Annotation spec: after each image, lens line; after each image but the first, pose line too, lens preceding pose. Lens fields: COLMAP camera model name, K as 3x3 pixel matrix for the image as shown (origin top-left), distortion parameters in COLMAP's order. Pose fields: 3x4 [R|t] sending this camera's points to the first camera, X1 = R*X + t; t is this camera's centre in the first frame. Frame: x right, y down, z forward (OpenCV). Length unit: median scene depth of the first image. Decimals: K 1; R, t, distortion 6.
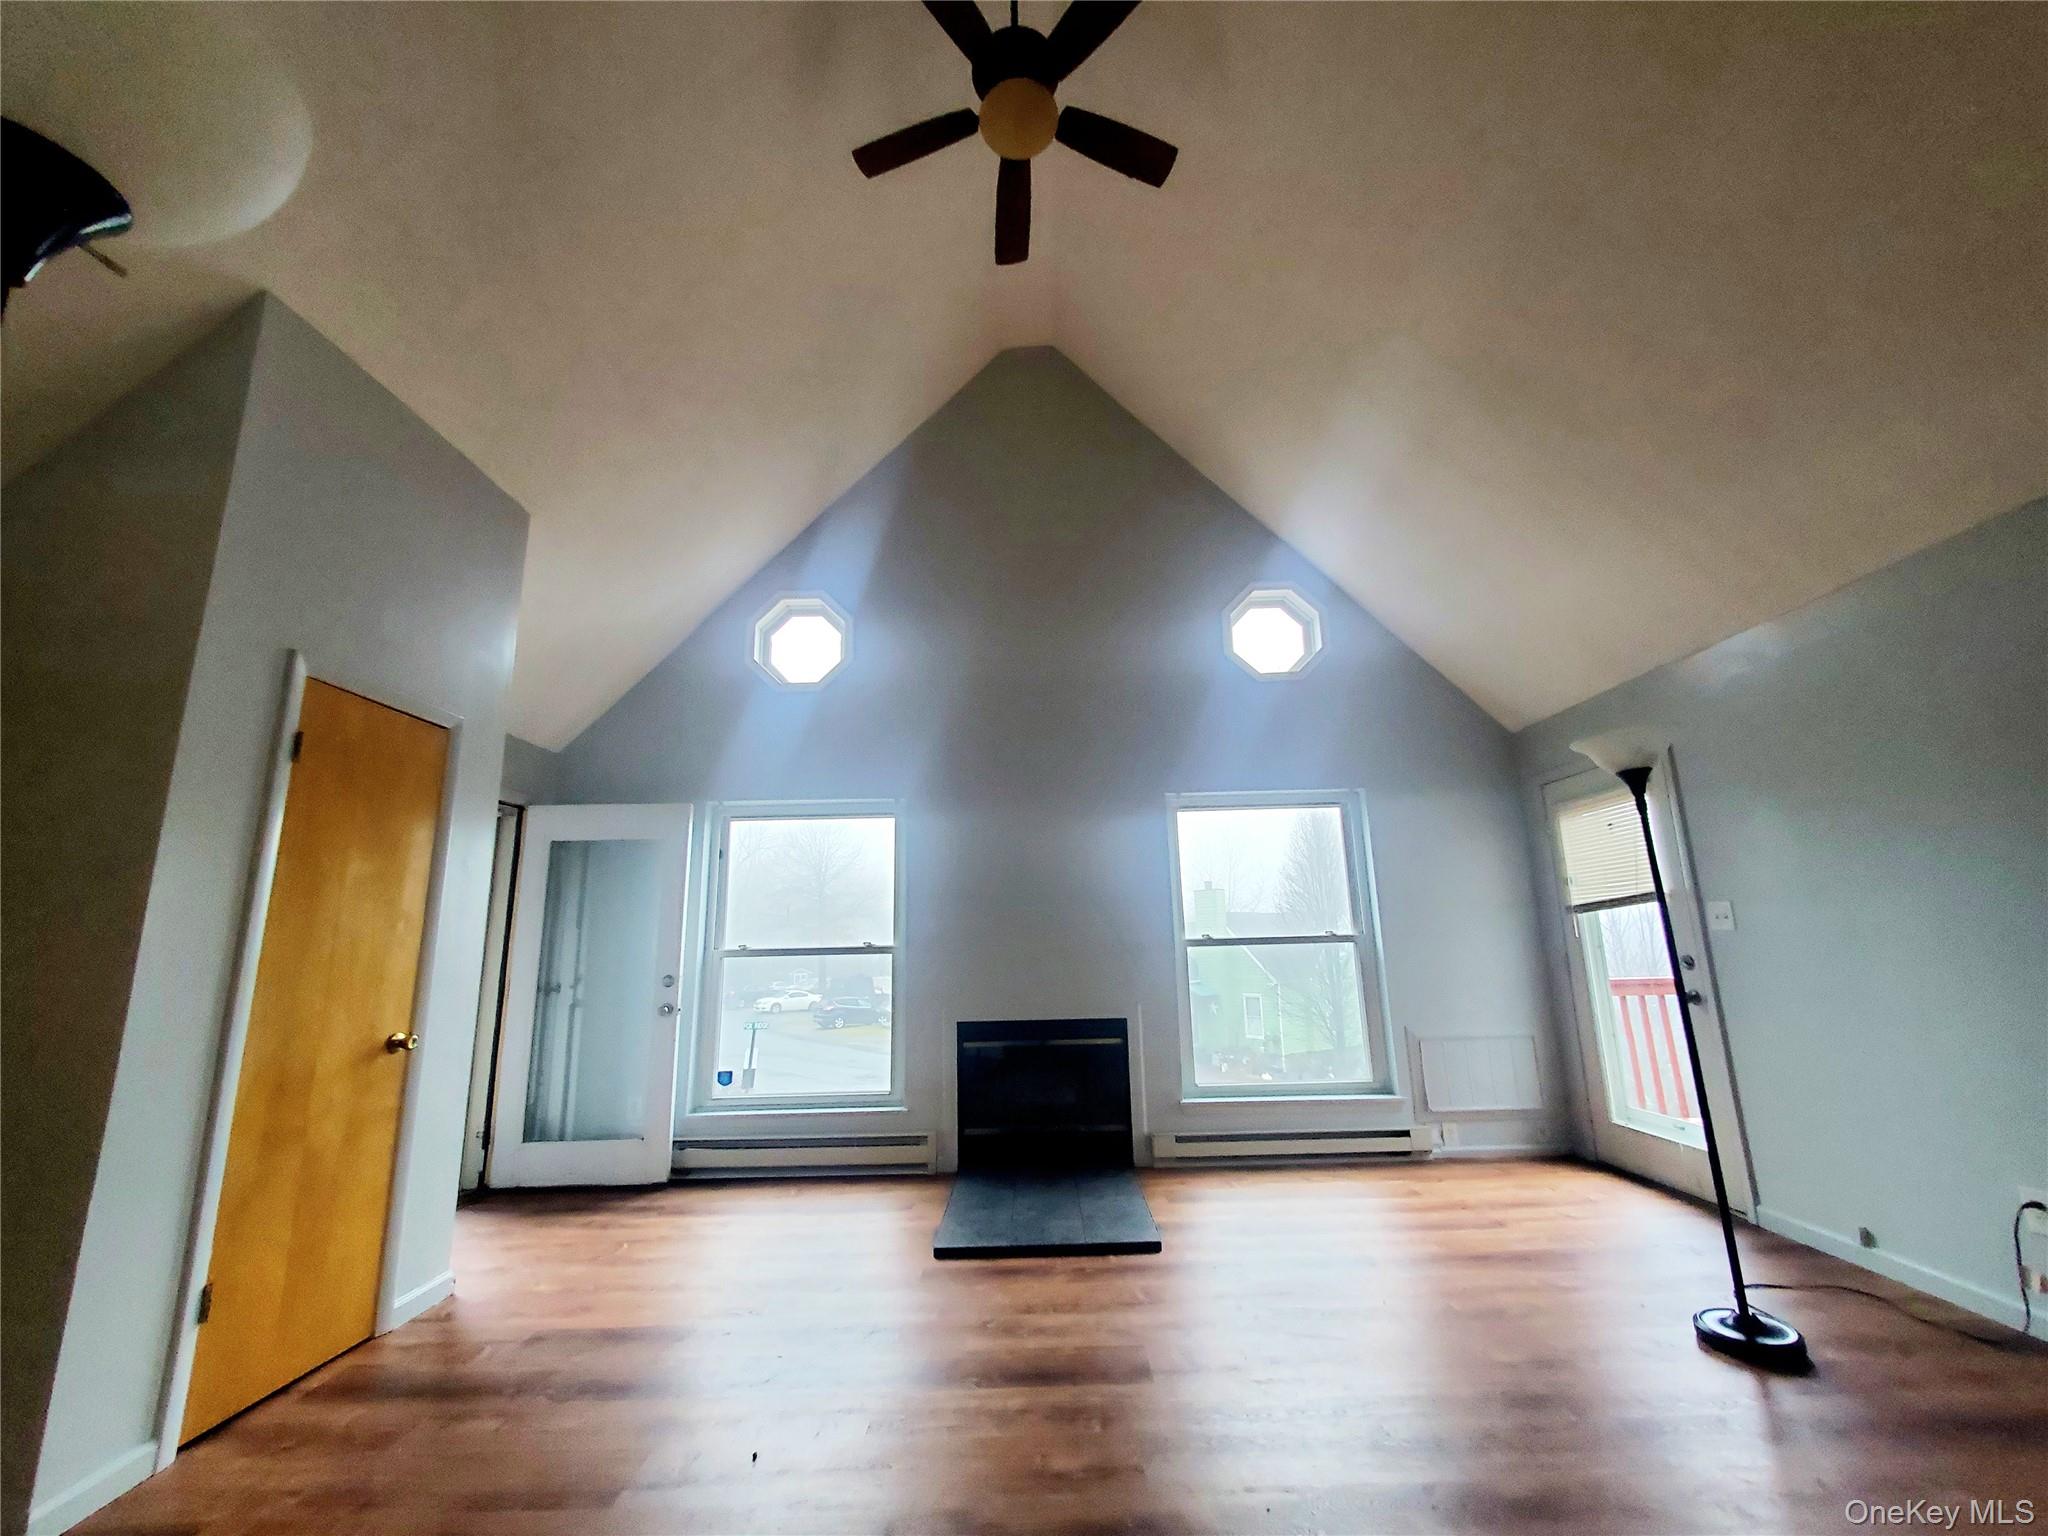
lens RADIAL K [[804.5, 0, 1039.1], [0, 804.5, 786.5], [0, 0, 1]] dist [0.001279, -0.000002]
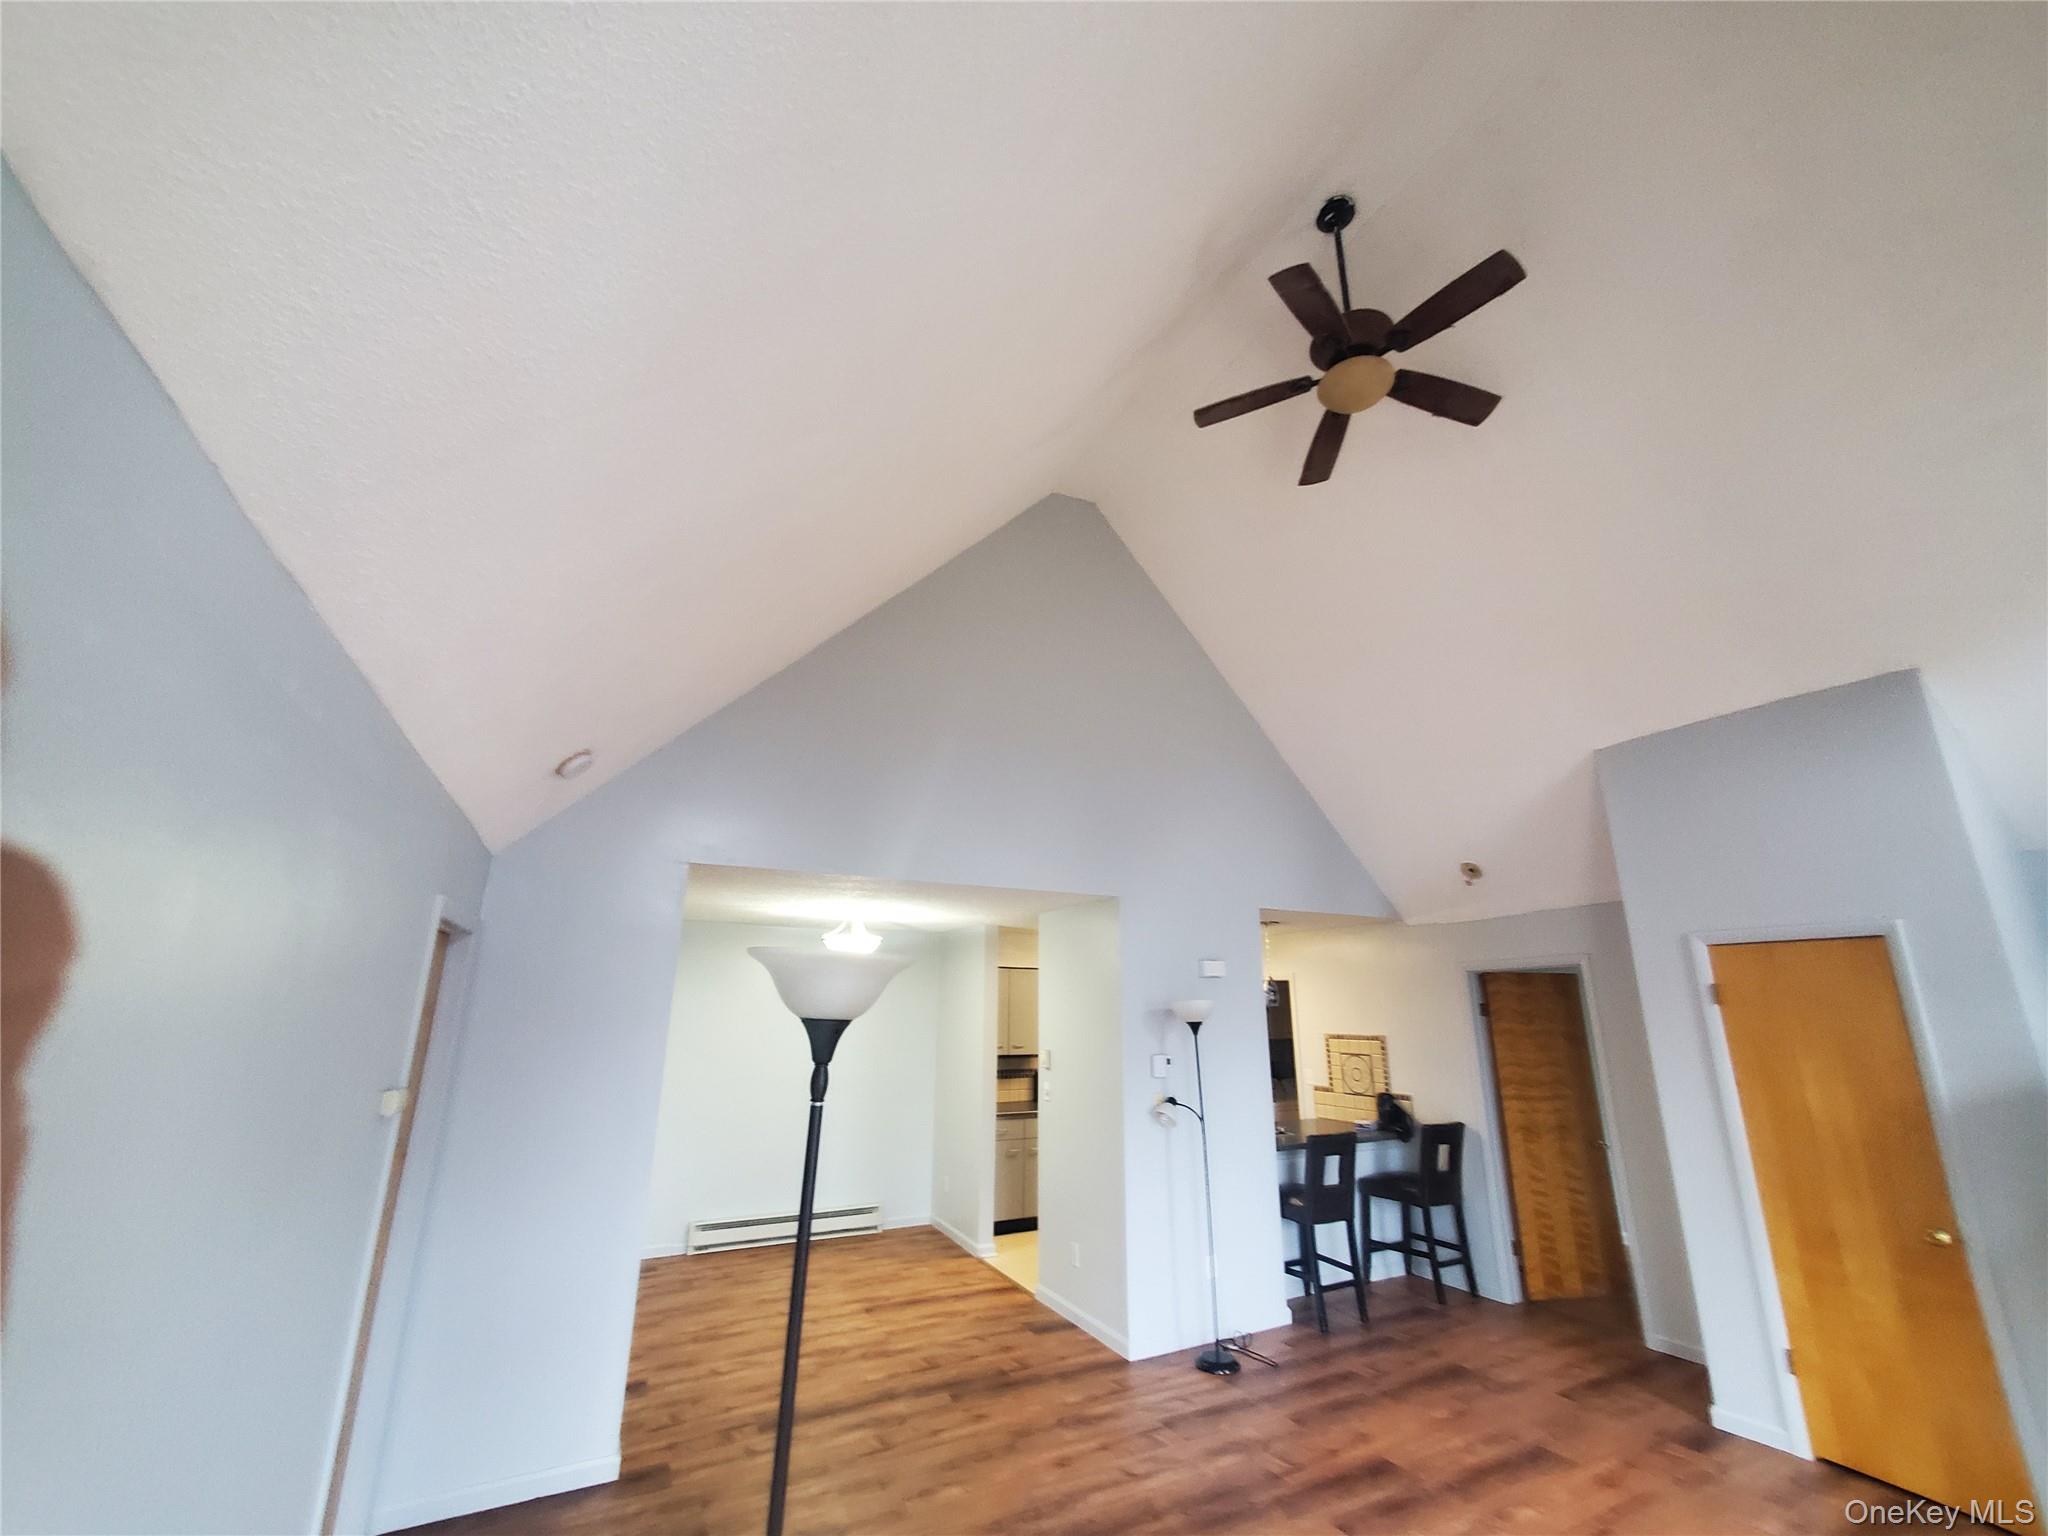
lens RADIAL K [[807.3, 0, 1041.2], [0, 807.3, 789.9], [0, 0, 1]] dist [-0.000495, 0.000452]
pose [[-0.883446, -0.102819, -0.457111, 0.532626], [0.112588, 0.900450, -0.420135, 0.056177], [0.454804, -0.422632, -0.783923, 0.961646]]
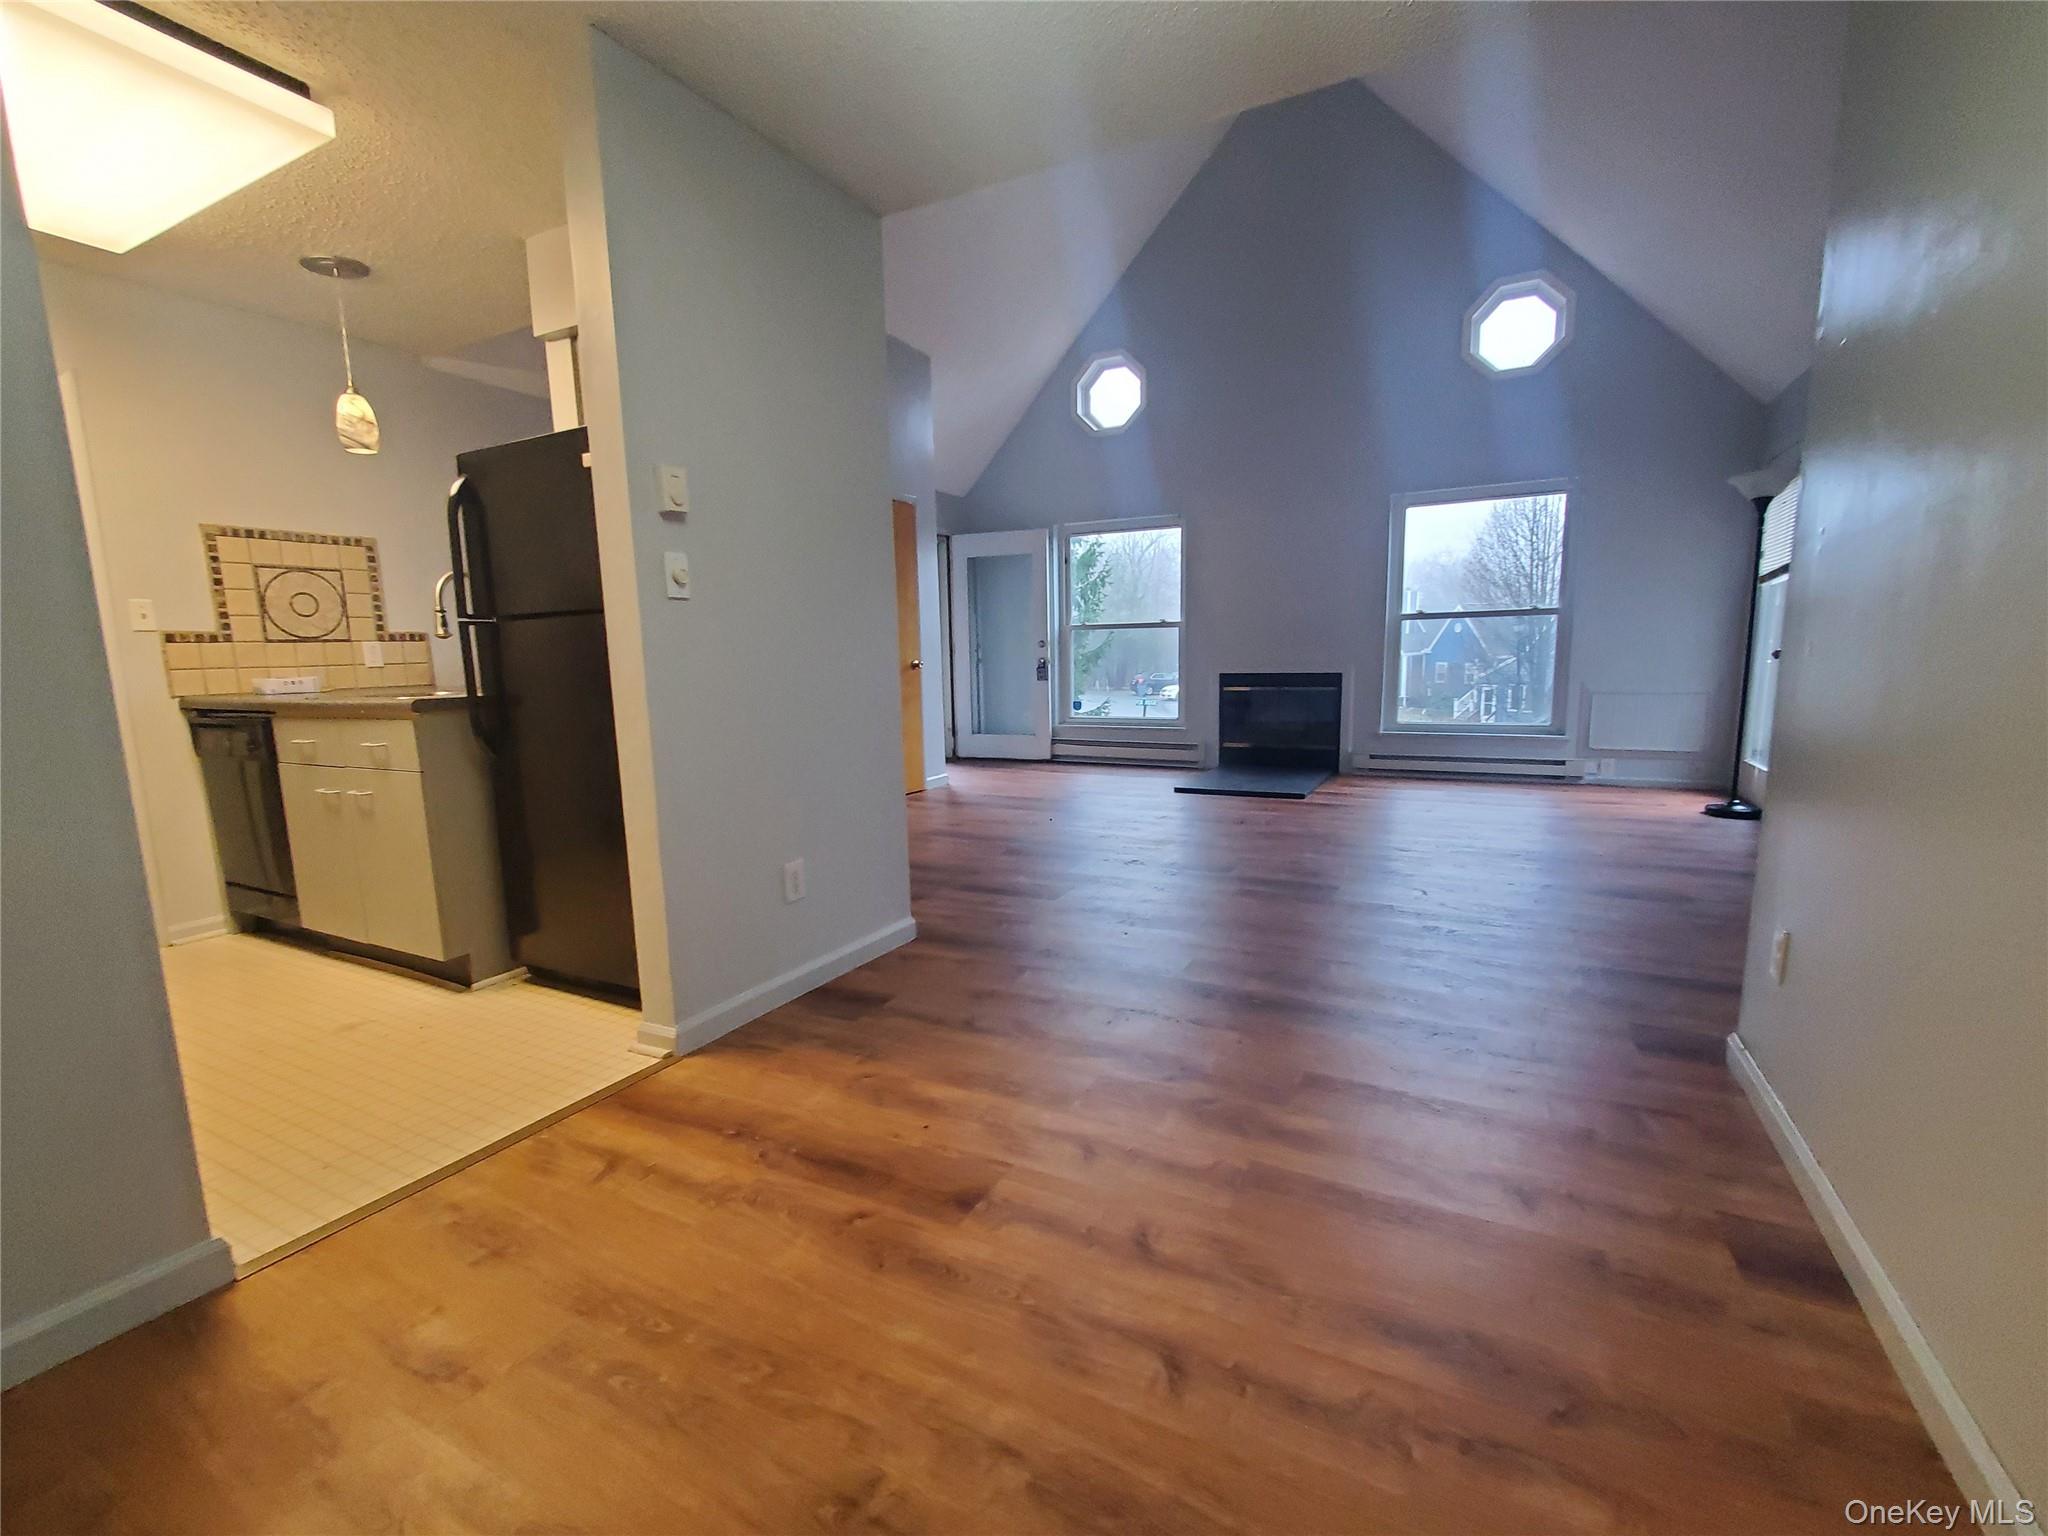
lens RADIAL K [[879.1, 0, 1024.0], [0, 879.1, 768.0], [0, 0, 1]] dist [0.016966, -0.000072]
pose [[0.880753, 0.069534, -0.468444, 0.351147], [0.094237, 0.943647, 0.317253, -0.084005], [0.464105, -0.323566, 0.824567, -0.536660]]
